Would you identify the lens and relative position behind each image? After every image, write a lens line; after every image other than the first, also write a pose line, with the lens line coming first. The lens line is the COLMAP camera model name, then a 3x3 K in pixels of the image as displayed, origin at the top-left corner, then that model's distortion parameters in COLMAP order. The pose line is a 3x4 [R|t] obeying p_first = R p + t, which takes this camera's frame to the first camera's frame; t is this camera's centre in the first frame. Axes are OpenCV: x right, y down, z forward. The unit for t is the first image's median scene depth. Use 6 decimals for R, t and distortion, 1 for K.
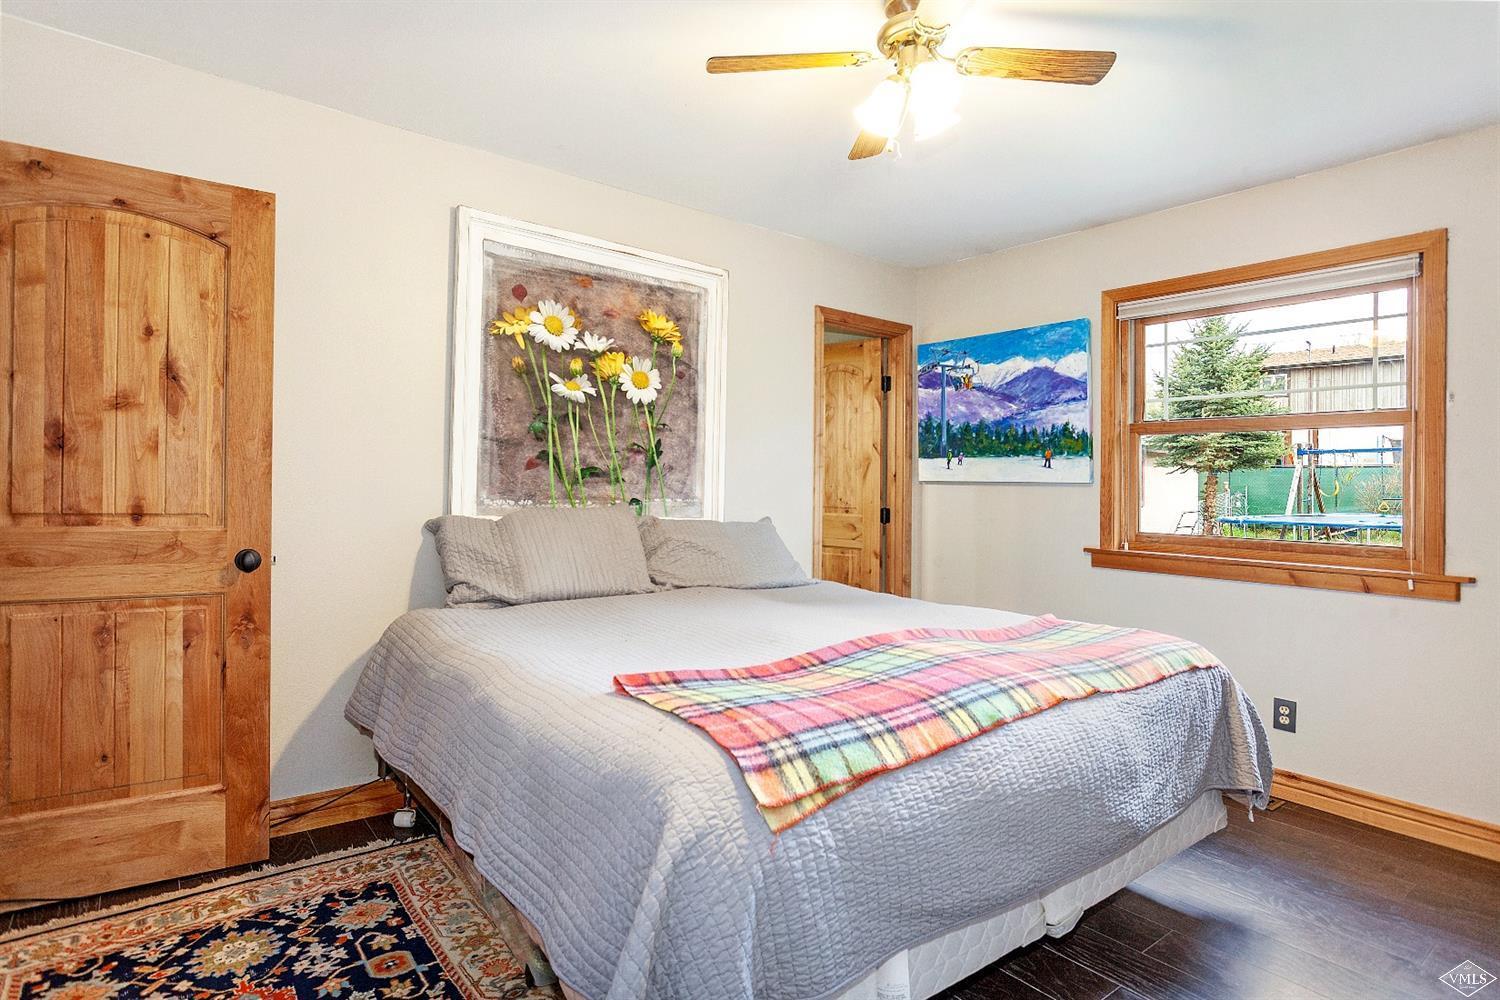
lens RADIAL K [[806.4, 0, 749.3], [0, 806.4, 497.0], [0, 0, 1]] dist [-0.002754, -0.000012]
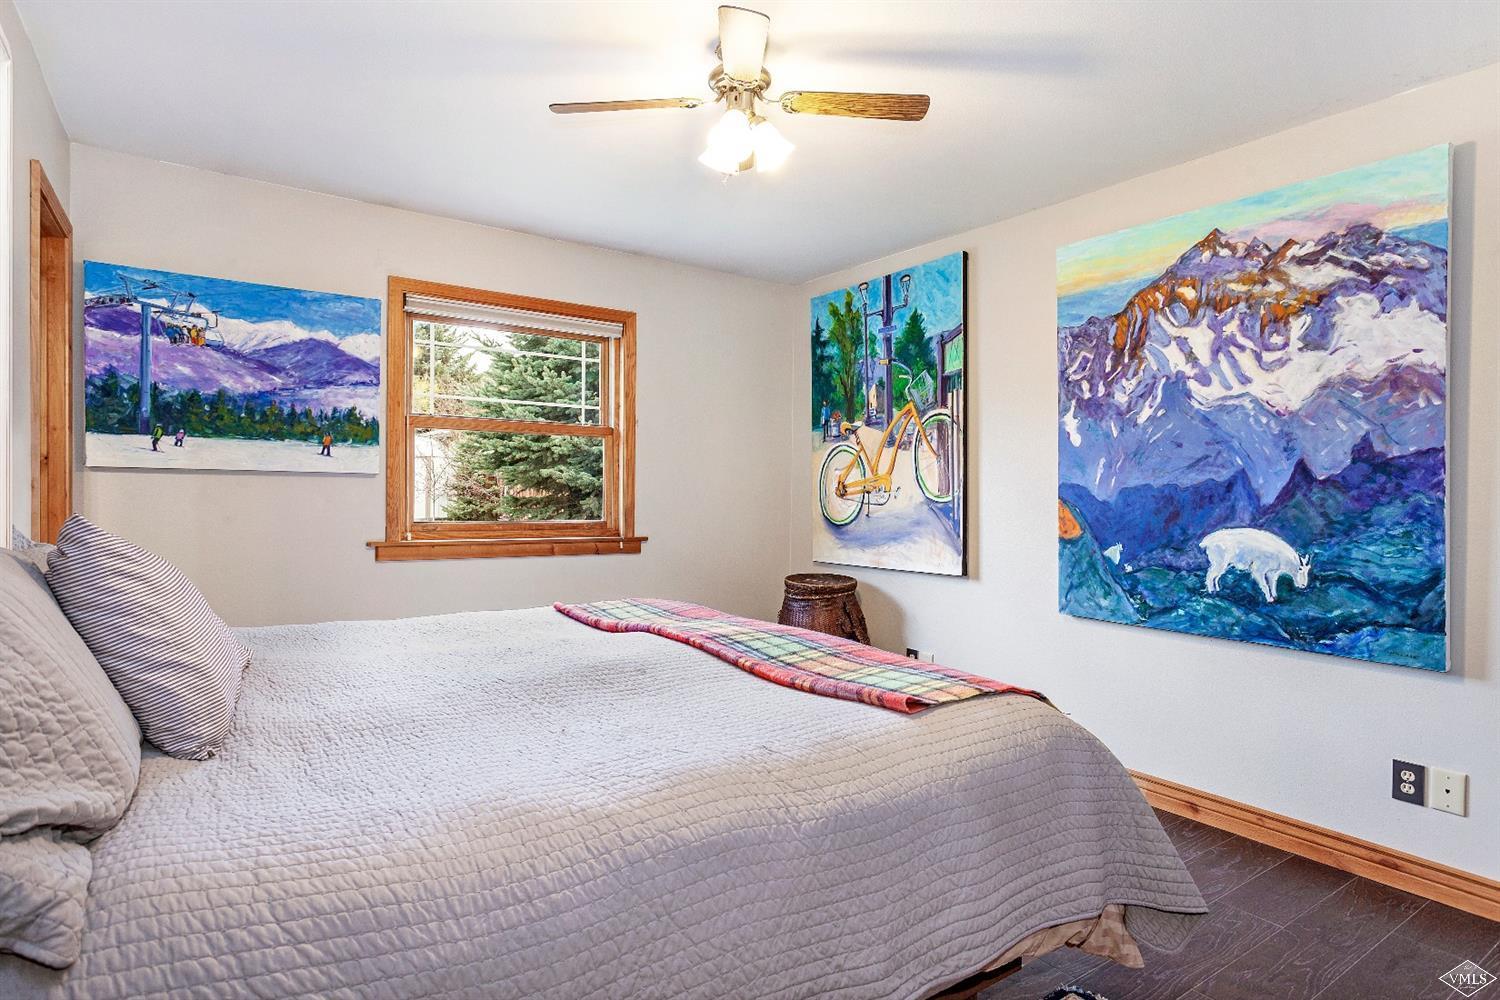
lens RADIAL K [[806.4, 0, 749.2], [0, 806.4, 495.2], [0, 0, 1]] dist [-0.002754, -0.000012]
pose [[0.076031, -0.023820, 0.996821, -0.461698], [-0.000932, 0.999712, 0.023961, -0.014279], [-0.997105, -0.002751, 0.075987, 0.458412]]
